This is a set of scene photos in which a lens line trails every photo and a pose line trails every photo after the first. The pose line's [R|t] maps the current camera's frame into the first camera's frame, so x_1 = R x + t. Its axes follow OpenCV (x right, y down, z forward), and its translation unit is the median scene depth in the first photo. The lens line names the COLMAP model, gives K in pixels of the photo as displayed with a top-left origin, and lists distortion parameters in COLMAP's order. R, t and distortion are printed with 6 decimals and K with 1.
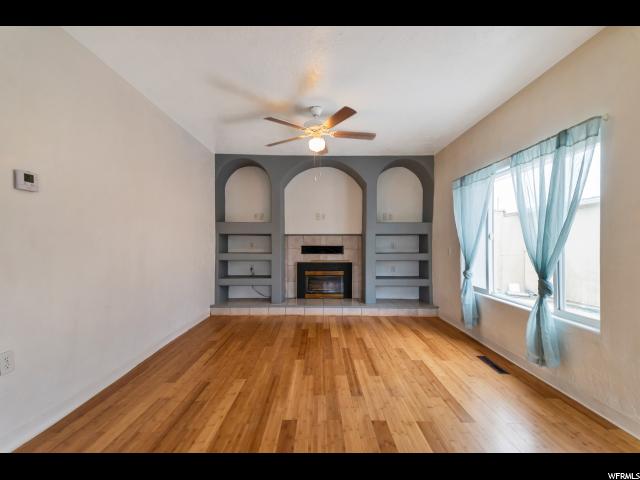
lens RADIAL K [[292.5, 0, 319.5], [0, 292.5, 240.5], [0, 0, 1]] dist [0.033546, -0.004438]
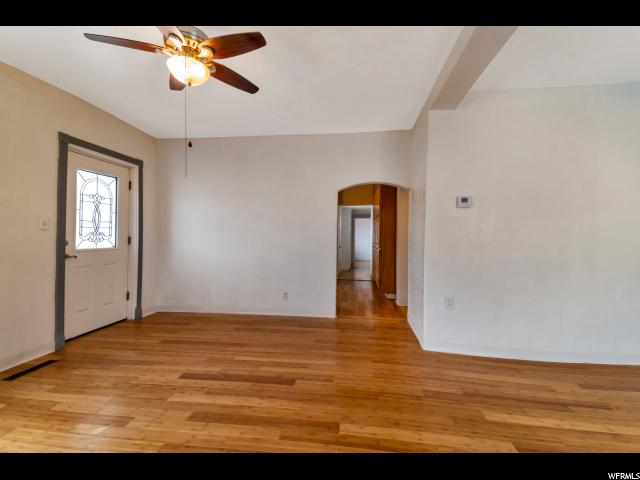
lens RADIAL K [[292.5, 0, 319.7], [0, 292.5, 236.9], [0, 0, 1]] dist [0.033546, -0.004438]
pose [[-0.128243, 0.004405, -0.991733, 0.669795], [-0.002082, 0.999987, 0.004711, -0.005720], [0.991741, 0.002669, -0.128232, 0.349530]]
